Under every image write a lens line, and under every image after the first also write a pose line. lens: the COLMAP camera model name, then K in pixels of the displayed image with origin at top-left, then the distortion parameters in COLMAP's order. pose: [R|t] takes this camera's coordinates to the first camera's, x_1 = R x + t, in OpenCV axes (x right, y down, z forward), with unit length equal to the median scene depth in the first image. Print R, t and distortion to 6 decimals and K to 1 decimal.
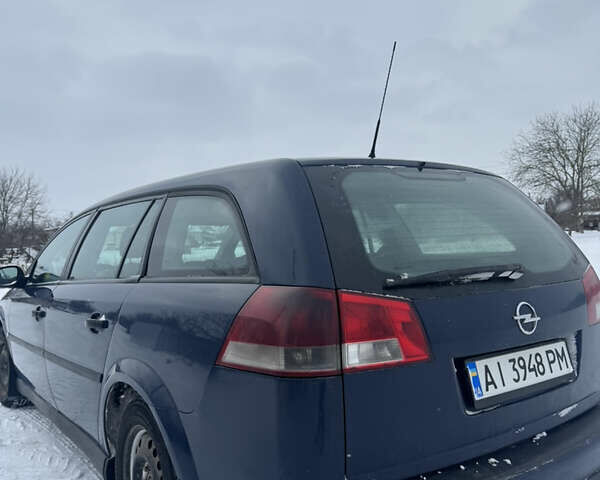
lens RADIAL K [[536.8, 0, 306.8], [0, 536.8, 239.7], [0, 0, 1]] dist [0.140619, -0.301825]
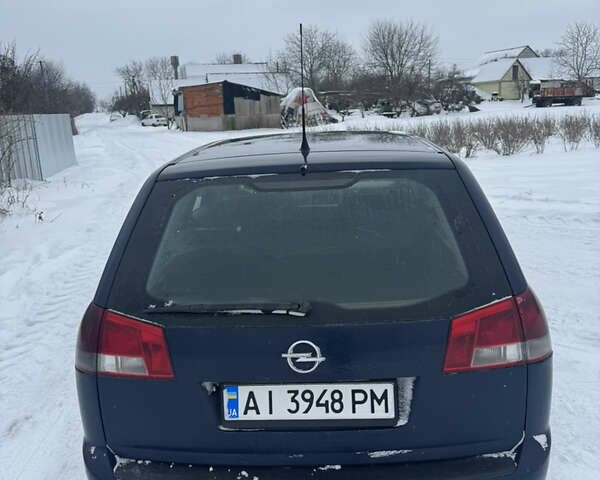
lens RADIAL K [[536.8, 0, 306.8], [0, 536.8, 239.7], [0, 0, 1]] dist [0.140619, -0.301825]
pose [[0.784907, 0.136567, -0.604376, 0.973781], [0.028511, 0.966414, 0.255403, -0.309926], [0.618957, -0.217699, 0.754652, 0.321219]]
